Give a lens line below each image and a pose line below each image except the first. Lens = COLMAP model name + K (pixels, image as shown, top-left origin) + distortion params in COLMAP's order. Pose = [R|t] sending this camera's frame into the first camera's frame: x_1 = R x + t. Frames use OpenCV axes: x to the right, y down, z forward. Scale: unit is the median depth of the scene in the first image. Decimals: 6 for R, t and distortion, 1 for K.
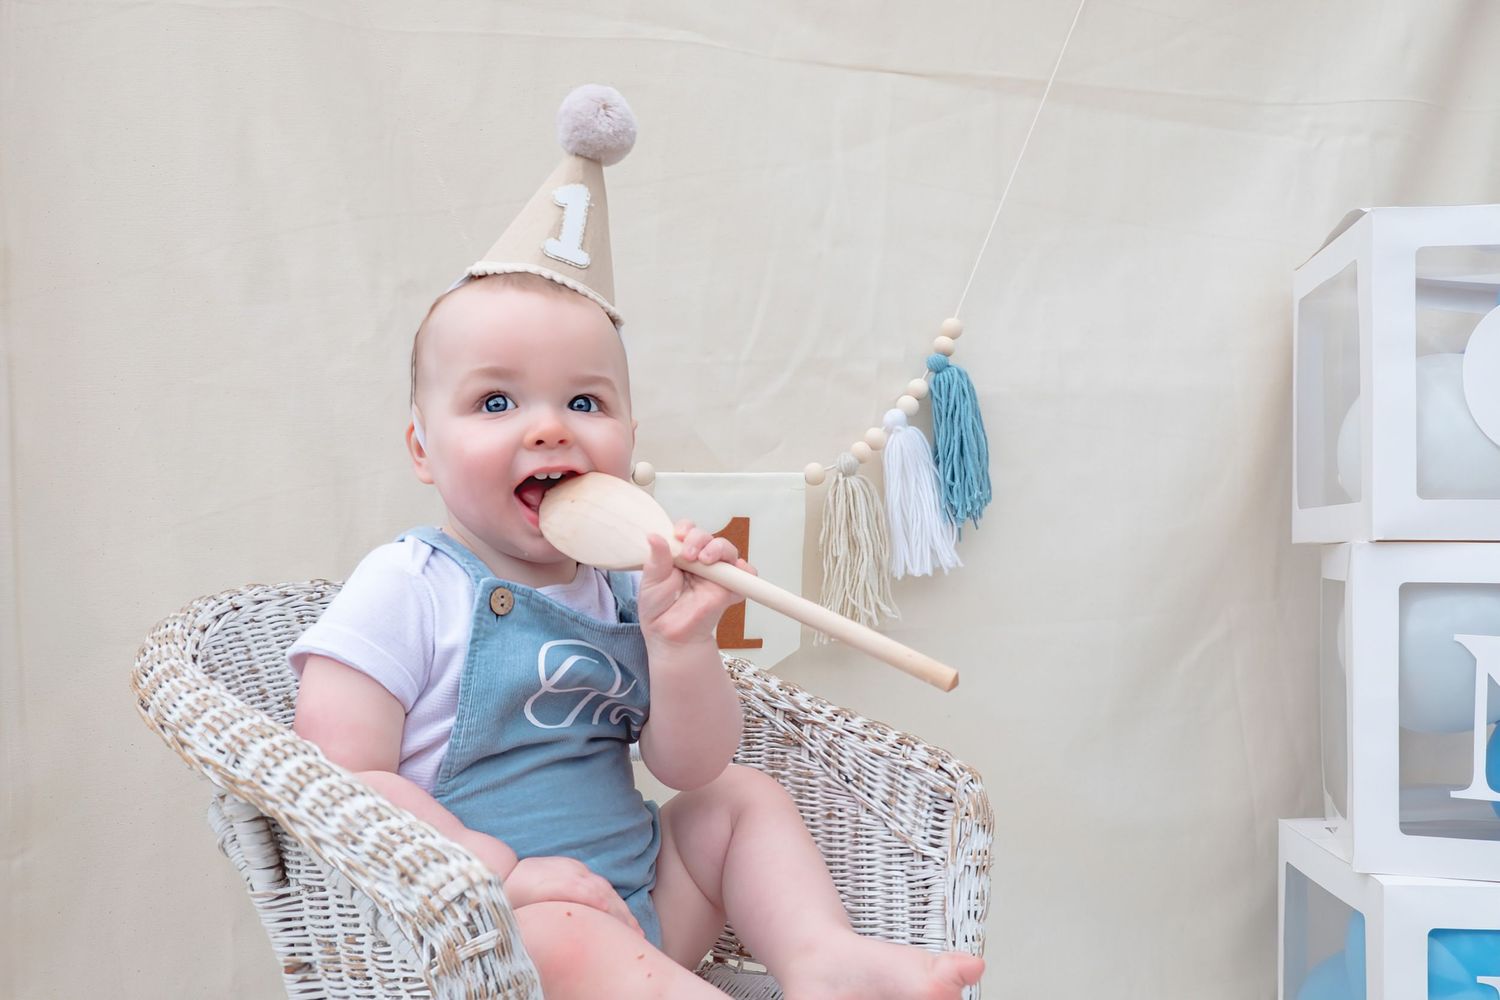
lens RADIAL K [[1456.9, 0, 750.0], [0, 1456.9, 500.0], [0, 0, 1]] dist [0.042294, 0.000090]
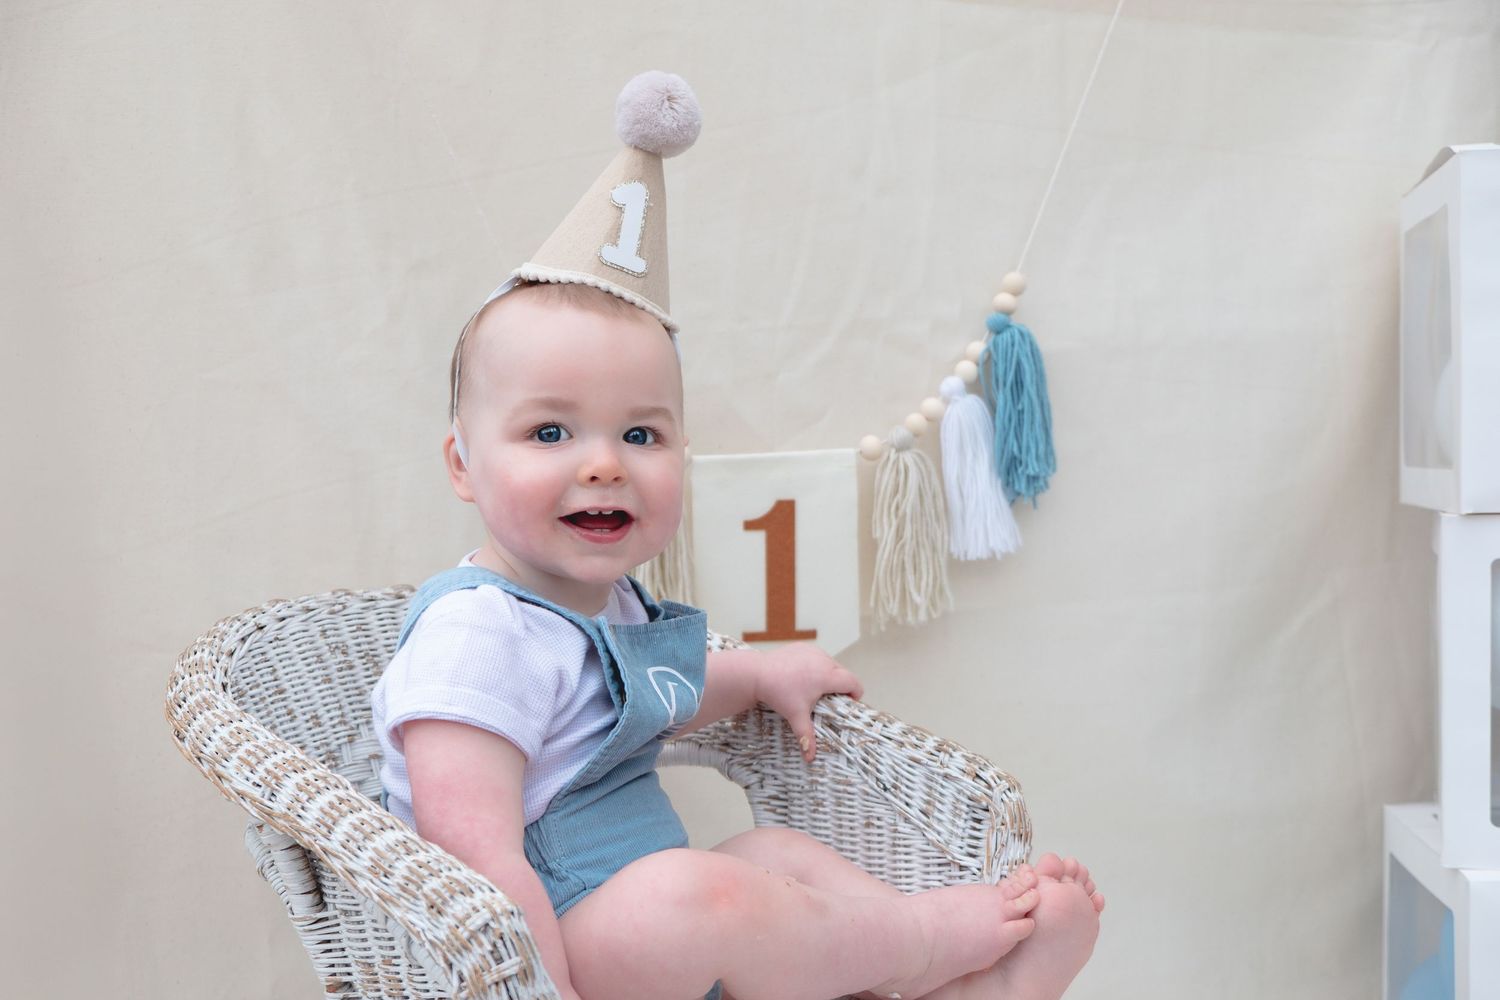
lens RADIAL K [[1805.2, 0, 750.0], [0, 1805.2, 500.0], [0, 0, 1]] dist [0.024782, 0.031330]
pose [[0.997752, -0.026337, -0.061625, 0.064232], [0.030209, 0.997571, 0.062760, -0.088396], [0.059822, -0.064480, 0.996124, -0.216379]]
